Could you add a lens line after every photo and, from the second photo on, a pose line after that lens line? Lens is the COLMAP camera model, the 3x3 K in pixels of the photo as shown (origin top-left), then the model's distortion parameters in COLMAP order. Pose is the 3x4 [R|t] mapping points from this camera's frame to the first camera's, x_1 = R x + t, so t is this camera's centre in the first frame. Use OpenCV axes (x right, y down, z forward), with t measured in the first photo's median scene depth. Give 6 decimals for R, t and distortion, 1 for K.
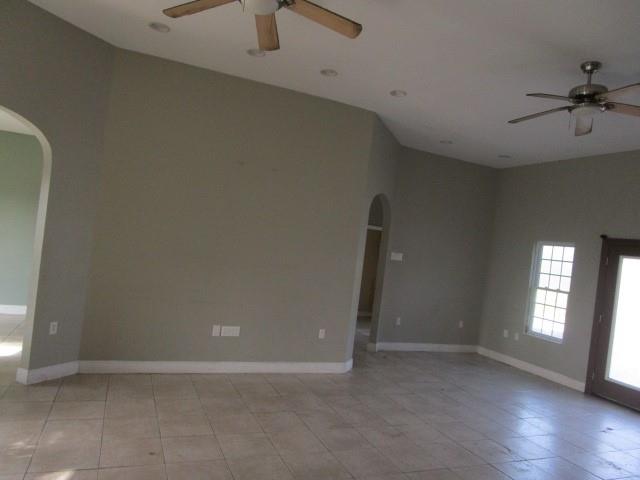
lens RADIAL K [[459.1, 0, 321.5], [0, 459.1, 238.2], [0, 0, 1]] dist [-0.013009, -0.004671]
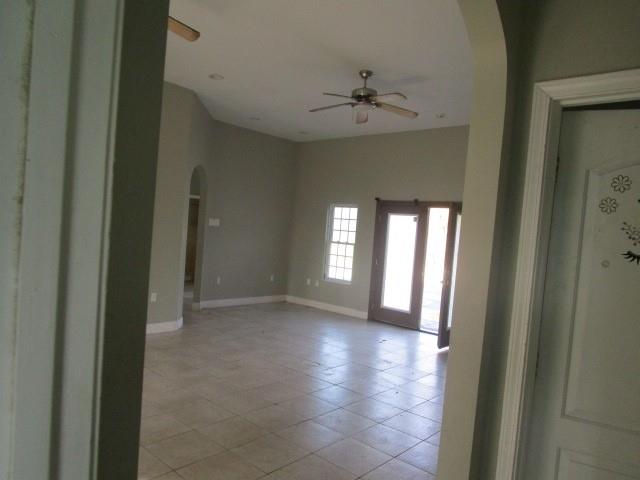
lens RADIAL K [[459.1, 0, 318.5], [0, 459.1, 240.8], [0, 0, 1]] dist [-0.013009, -0.004671]
pose [[0.910945, -0.066588, 0.407117, -0.072769], [0.033043, 0.995493, 0.088887, -0.006506], [-0.411201, -0.067519, 0.909041, -0.124384]]
